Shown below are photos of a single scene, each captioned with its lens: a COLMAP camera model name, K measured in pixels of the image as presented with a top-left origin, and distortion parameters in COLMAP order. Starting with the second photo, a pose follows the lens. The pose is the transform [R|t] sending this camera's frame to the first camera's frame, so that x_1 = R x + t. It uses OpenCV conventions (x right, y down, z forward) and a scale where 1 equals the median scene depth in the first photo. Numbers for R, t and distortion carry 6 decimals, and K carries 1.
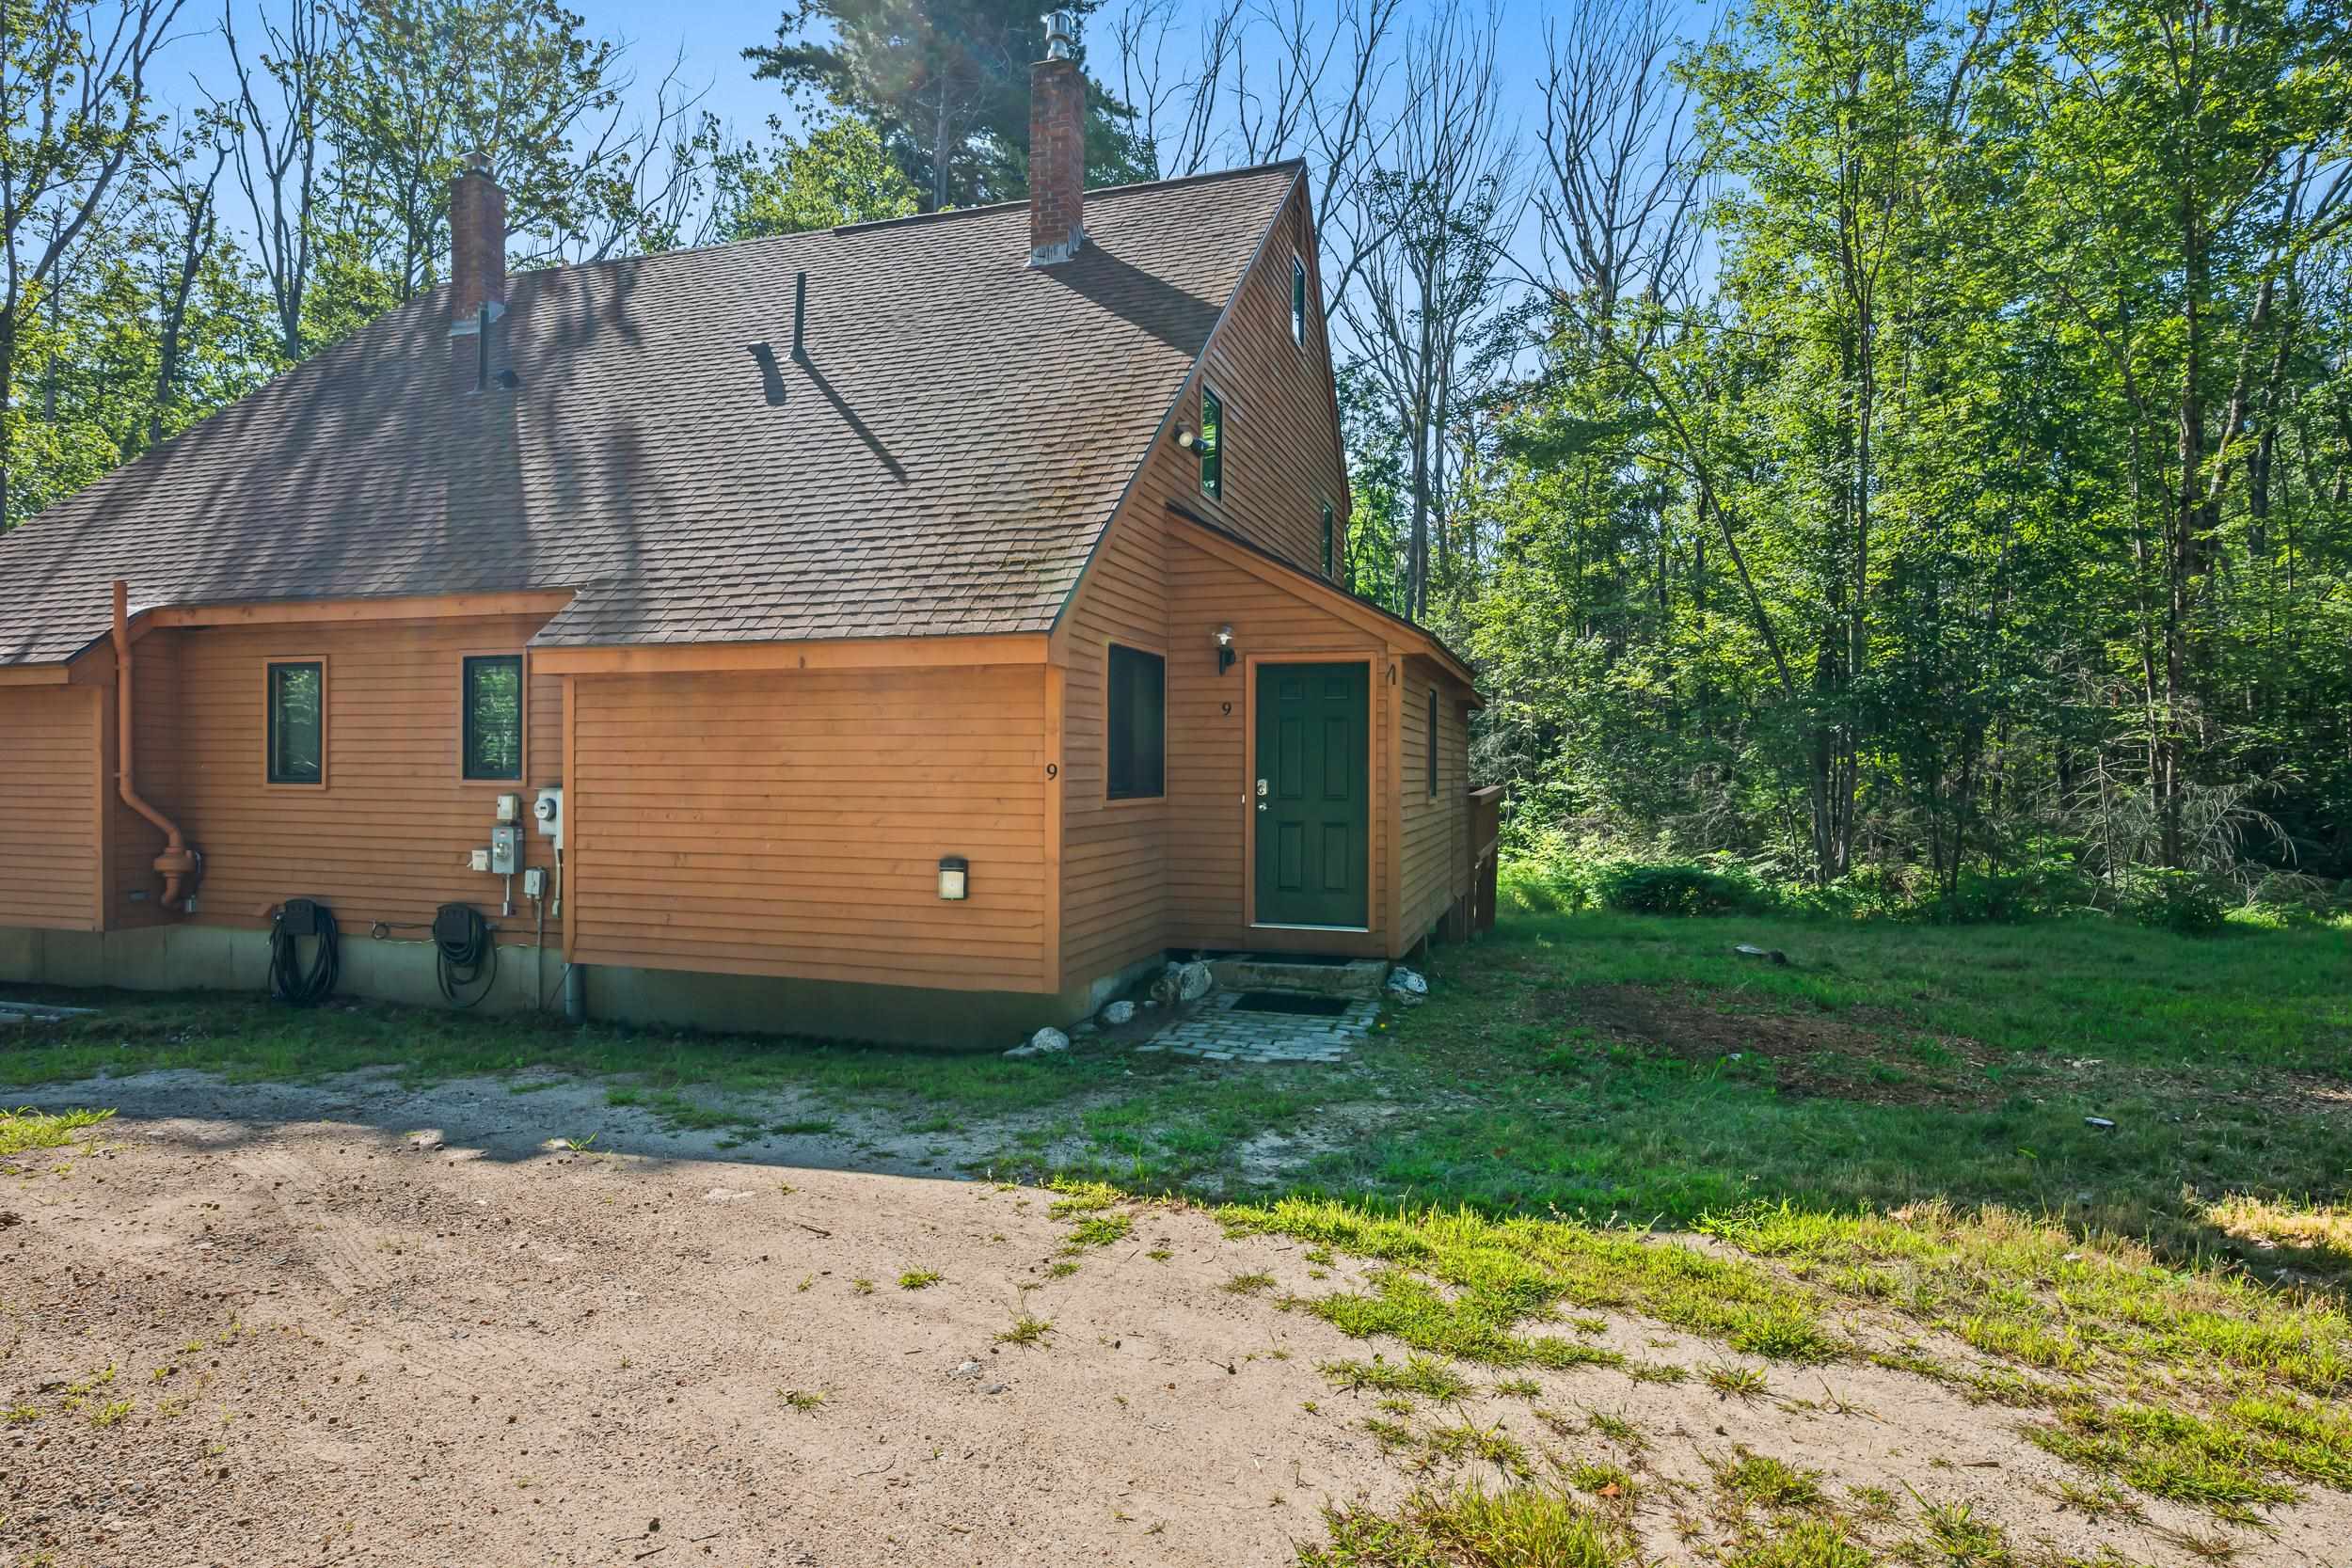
lens RADIAL K [[1272.7, 0, 1176.2], [0, 1272.7, 777.4], [0, 0, 1]] dist [-0.001338, 0.000269]
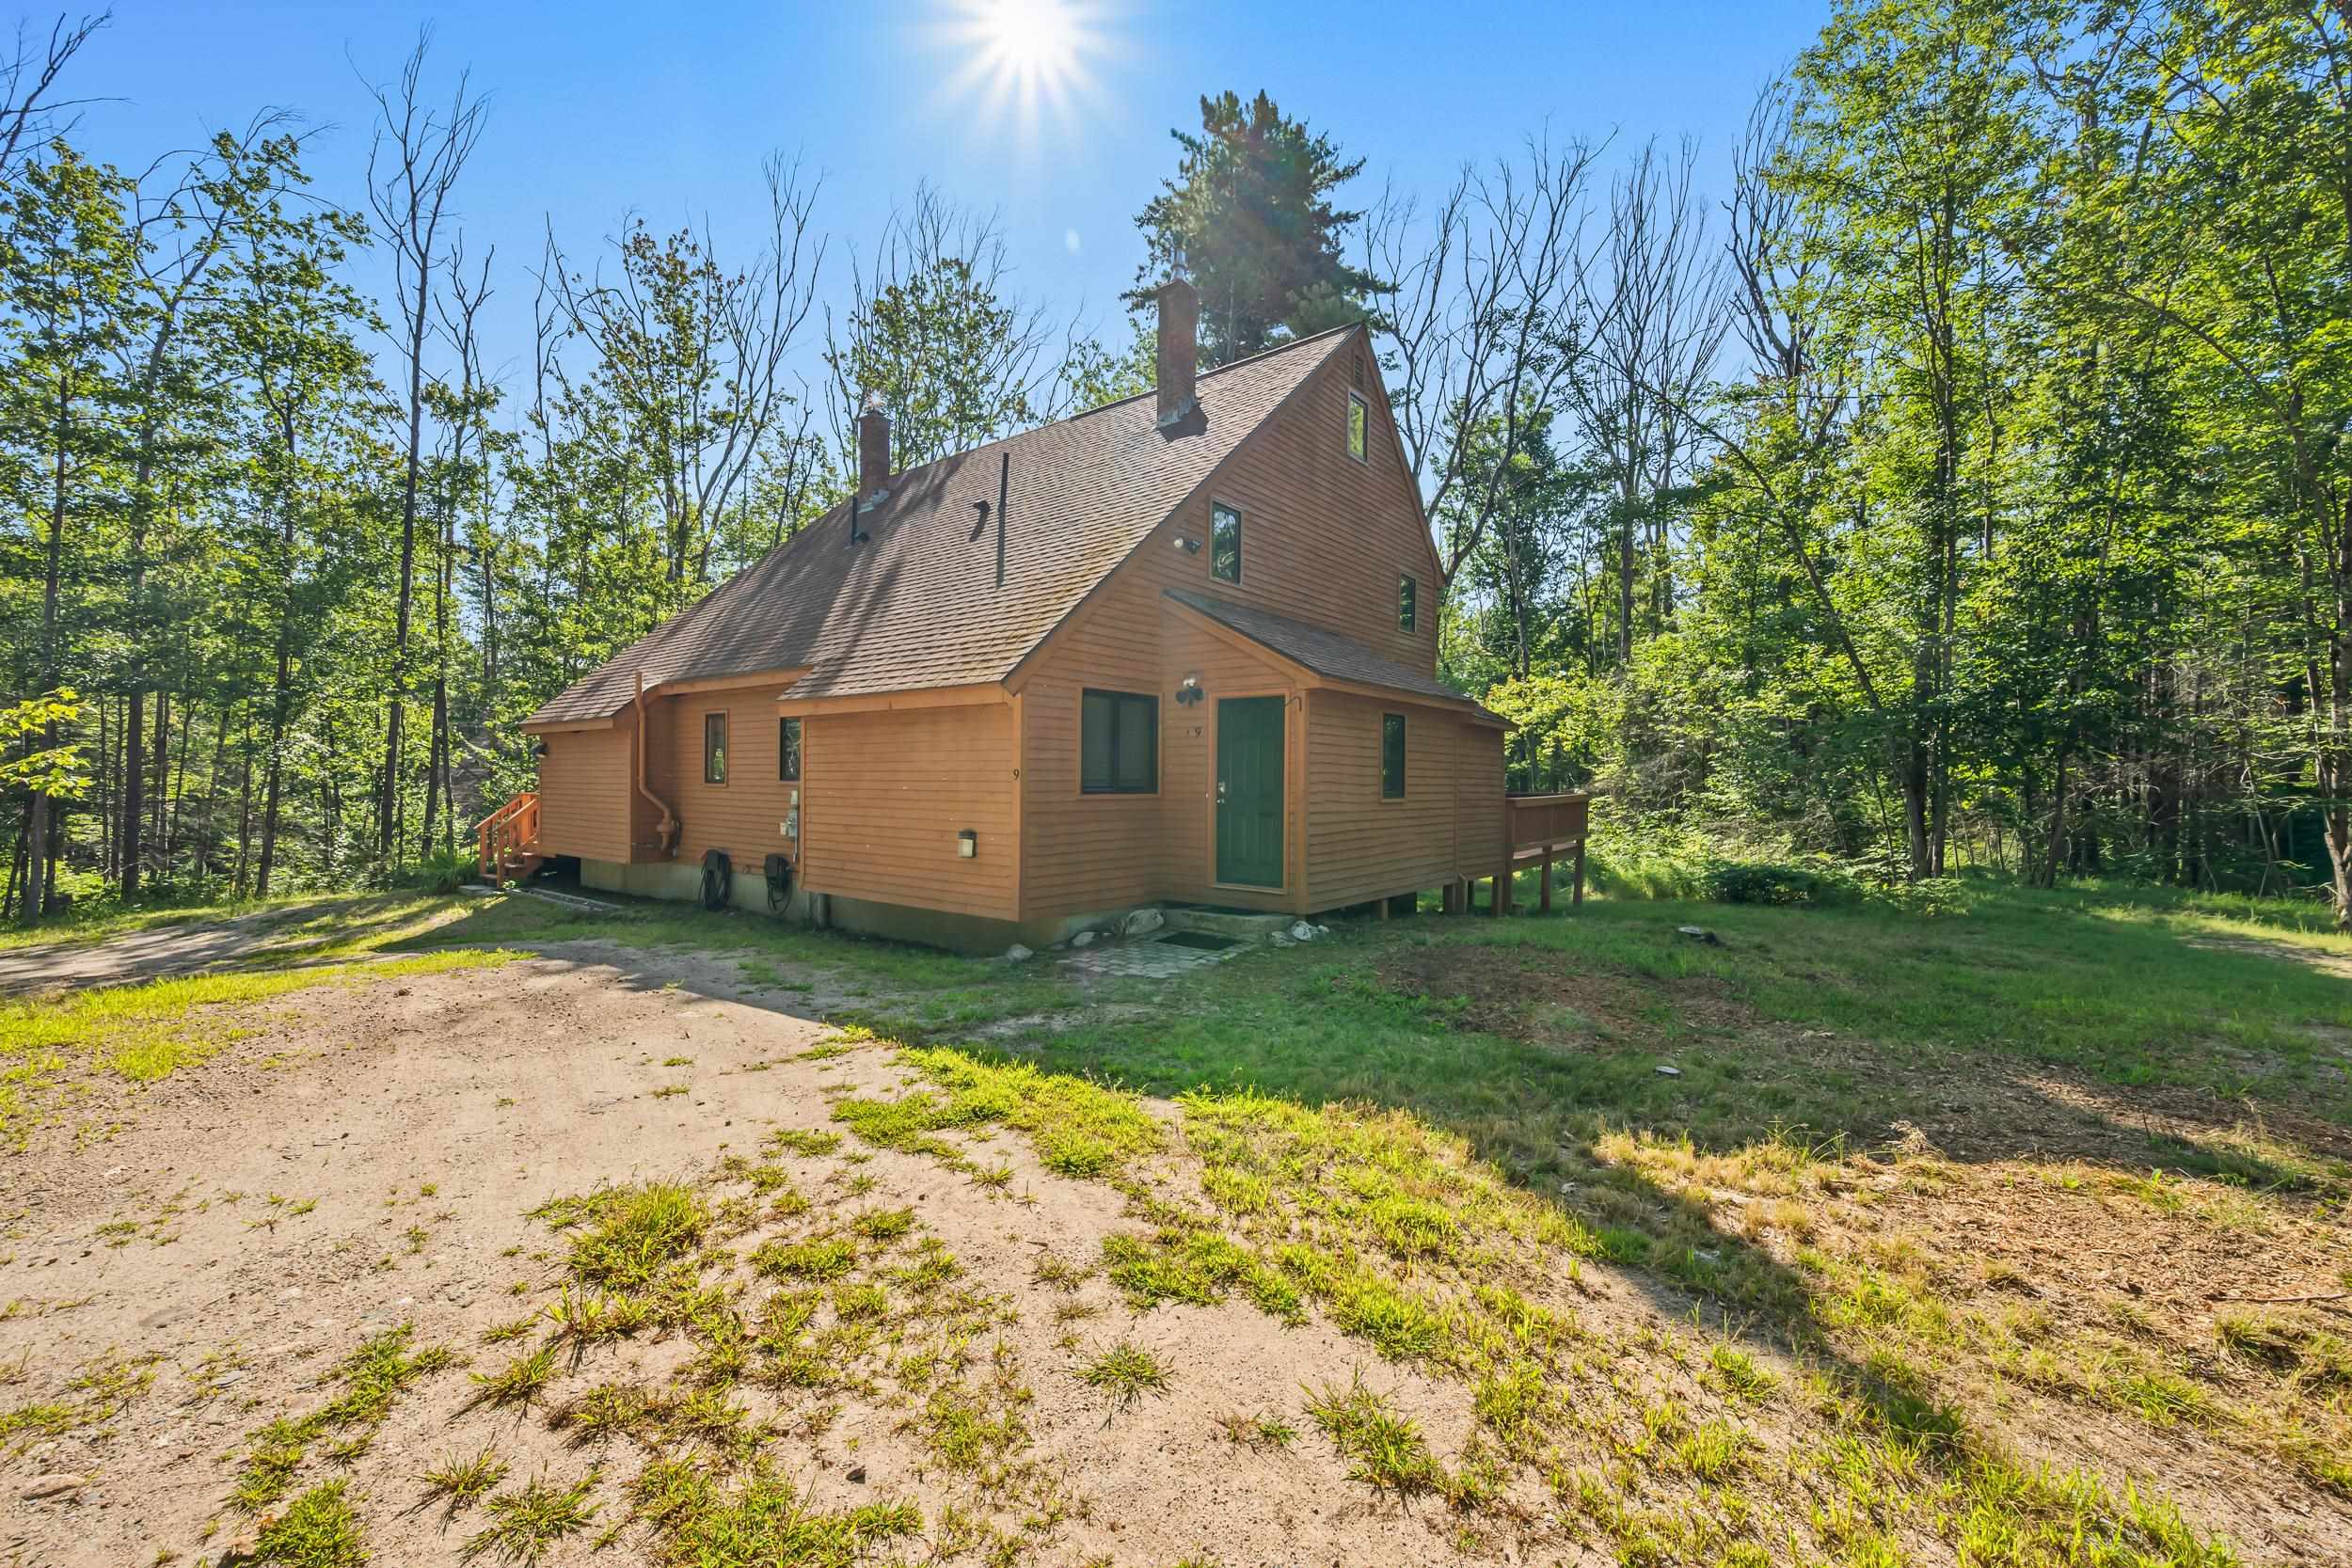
lens RADIAL K [[936.9, 0, 1174.6], [0, 936.9, 786.7], [0, 0, 1]] dist [-0.000678, 0.000389]
pose [[0.936004, 0.004844, -0.351955, 0.394081], [-0.006140, 0.999978, -0.002568, 0.009952], [0.351935, 0.004565, 0.936013, 0.022692]]
